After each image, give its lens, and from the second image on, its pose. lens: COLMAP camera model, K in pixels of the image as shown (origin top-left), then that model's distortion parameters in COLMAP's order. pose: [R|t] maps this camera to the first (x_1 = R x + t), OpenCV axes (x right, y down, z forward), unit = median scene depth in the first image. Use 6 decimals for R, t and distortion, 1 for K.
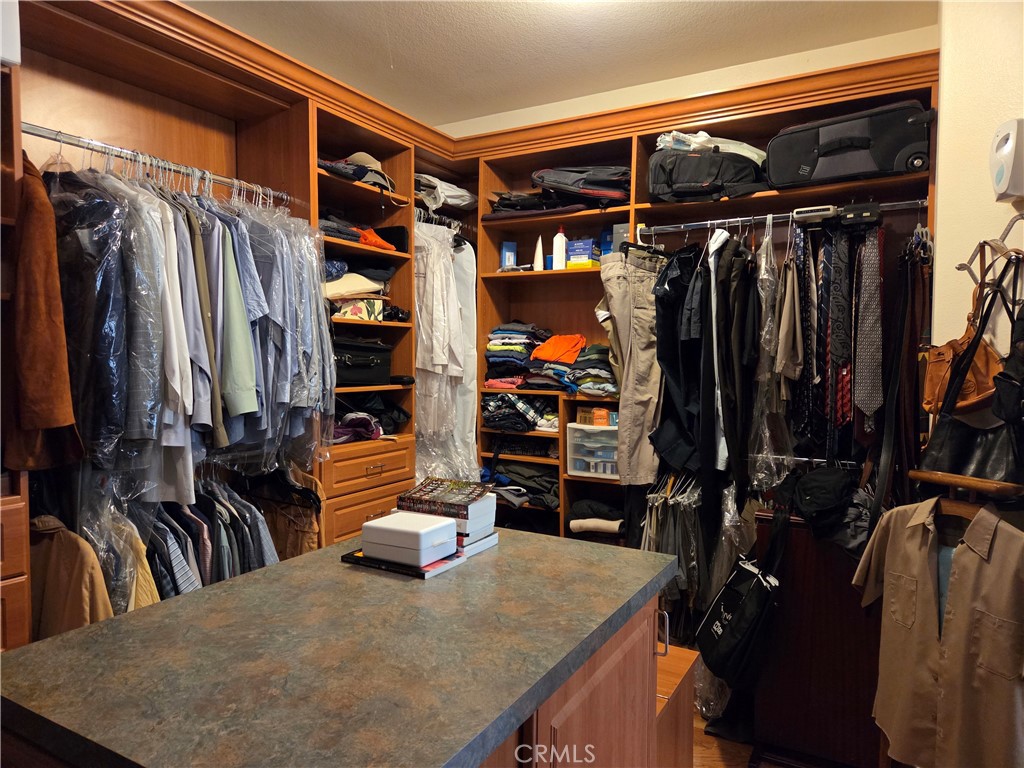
lens RADIAL K [[683.9, 0, 505.8], [0, 683.9, 393.9], [0, 0, 1]] dist [0.087322, -0.081644]
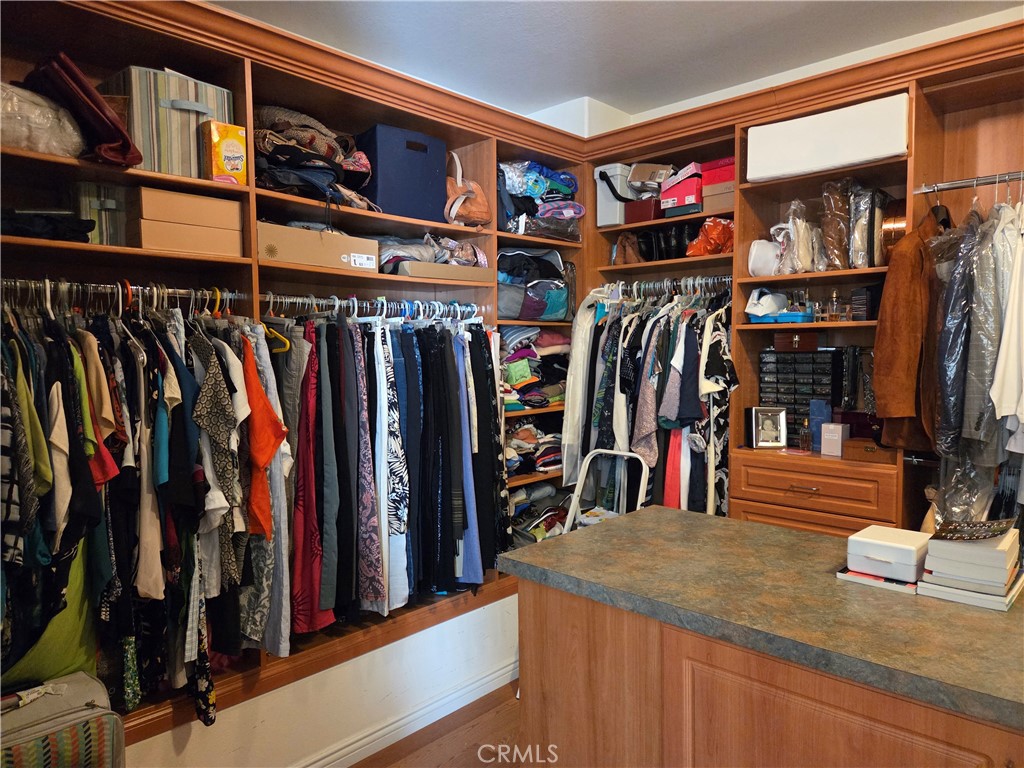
lens RADIAL K [[683.9, 0, 505.8], [0, 683.9, 393.9], [0, 0, 1]] dist [0.087322, -0.081644]
pose [[-0.228773, 0.058759, -0.971705, 1.204604], [-0.046706, 0.996365, 0.071246, -0.086014], [0.972359, 0.061683, -0.225197, 0.817302]]
